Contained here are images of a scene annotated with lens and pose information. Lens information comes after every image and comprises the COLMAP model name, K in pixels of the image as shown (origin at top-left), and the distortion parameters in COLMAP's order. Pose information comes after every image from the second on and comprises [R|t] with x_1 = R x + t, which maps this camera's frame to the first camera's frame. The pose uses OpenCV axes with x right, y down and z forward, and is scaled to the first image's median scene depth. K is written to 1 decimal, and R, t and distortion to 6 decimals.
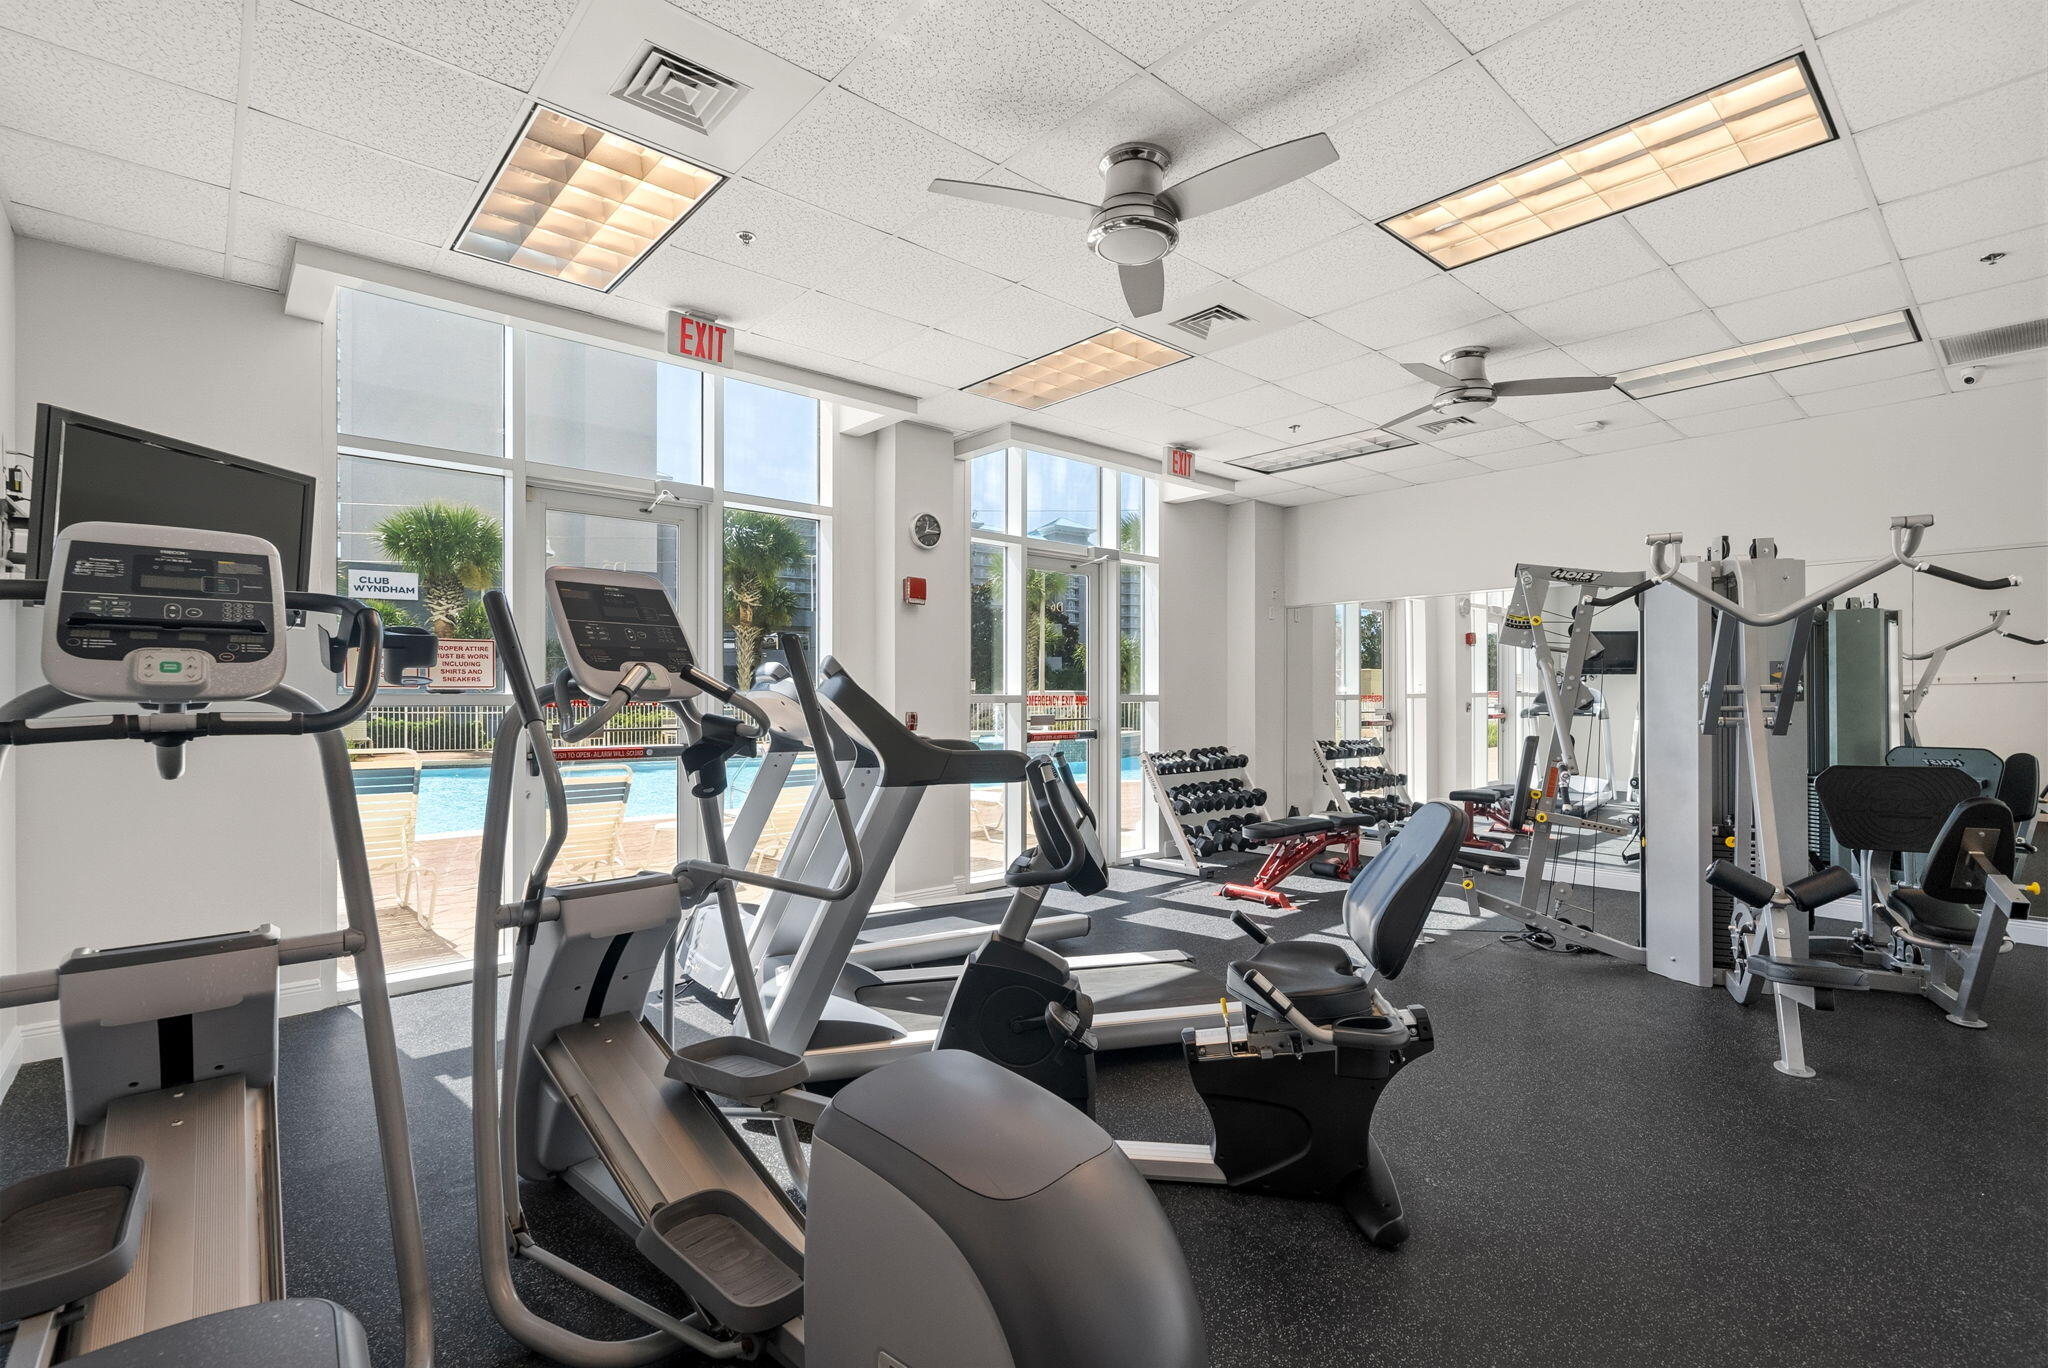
lens RADIAL K [[938.9, 0, 1026.8], [0, 938.9, 690.7], [0, 0, 1]] dist [-0.008194, 0.000260]
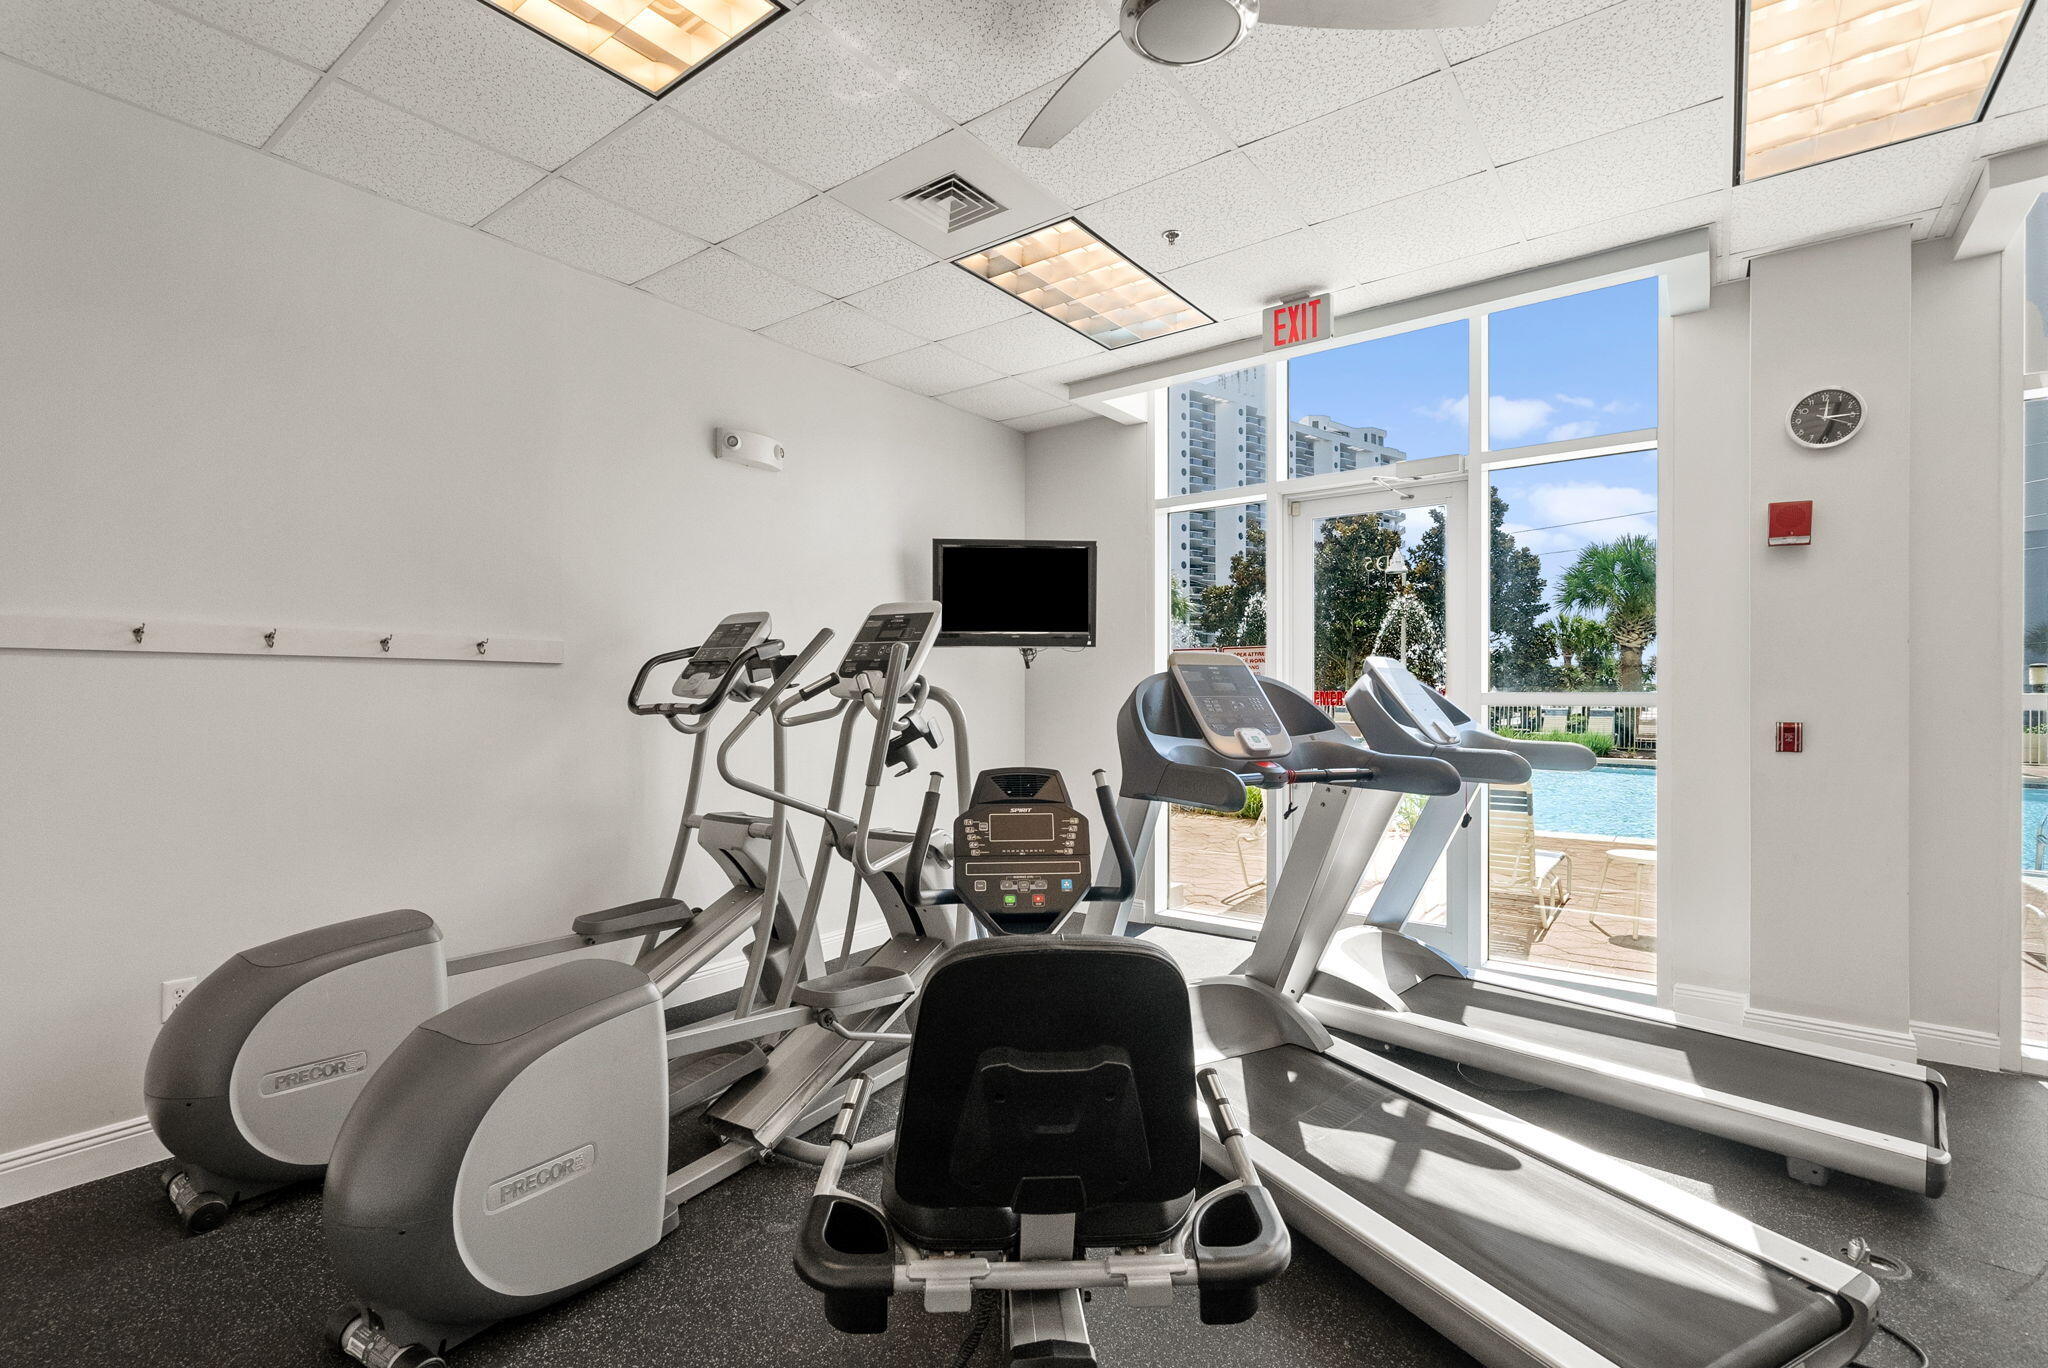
lens RADIAL K [[938.9, 0, 1023.6], [0, 938.9, 687.9], [0, 0, 1]] dist [-0.008194, 0.000260]
pose [[0.179452, -0.001121, -0.983766, 0.545041], [0.004743, 0.999989, -0.000274, -0.002536], [0.983755, -0.004617, 0.179456, 0.553084]]
